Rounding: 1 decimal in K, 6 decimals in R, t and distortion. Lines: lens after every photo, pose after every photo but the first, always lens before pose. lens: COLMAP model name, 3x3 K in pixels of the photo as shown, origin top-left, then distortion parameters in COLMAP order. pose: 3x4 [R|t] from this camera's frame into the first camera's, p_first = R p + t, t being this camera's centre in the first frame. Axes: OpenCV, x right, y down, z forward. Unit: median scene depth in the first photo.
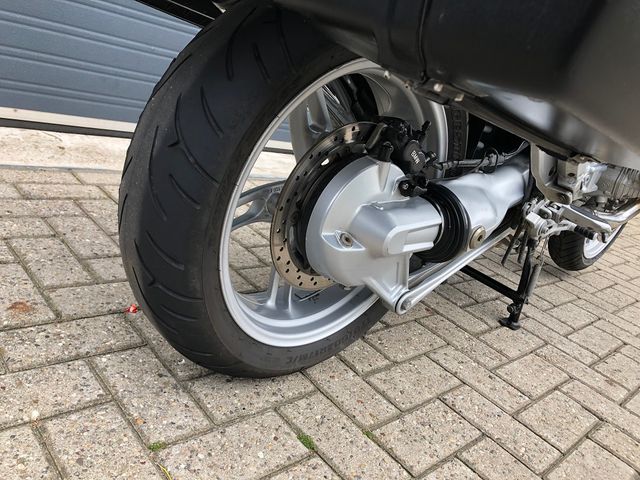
lens RADIAL K [[524.9, 0, 321.8], [0, 524.9, 240.8], [0, 0, 1]] dist [0.018788, -0.001589]
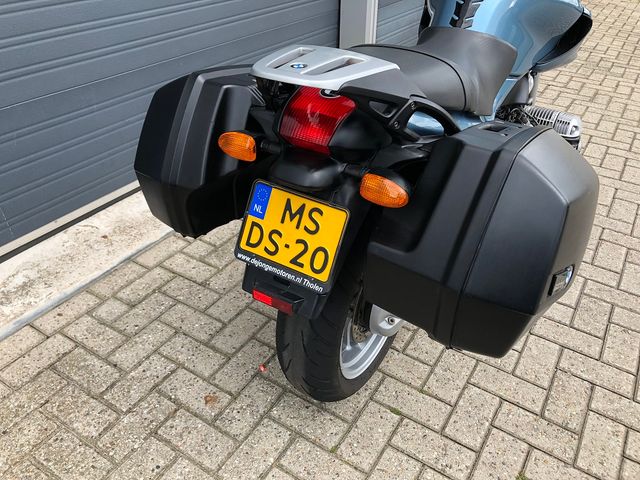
lens RADIAL K [[524.9, 0, 316.4], [0, 524.9, 238.8], [0, 0, 1]] dist [0.018788, -0.001589]
pose [[0.937781, -0.343058, 0.053652, -0.177626], [0.311887, 0.900134, 0.304113, -0.807361], [-0.152623, -0.268458, 0.951124, -0.563118]]
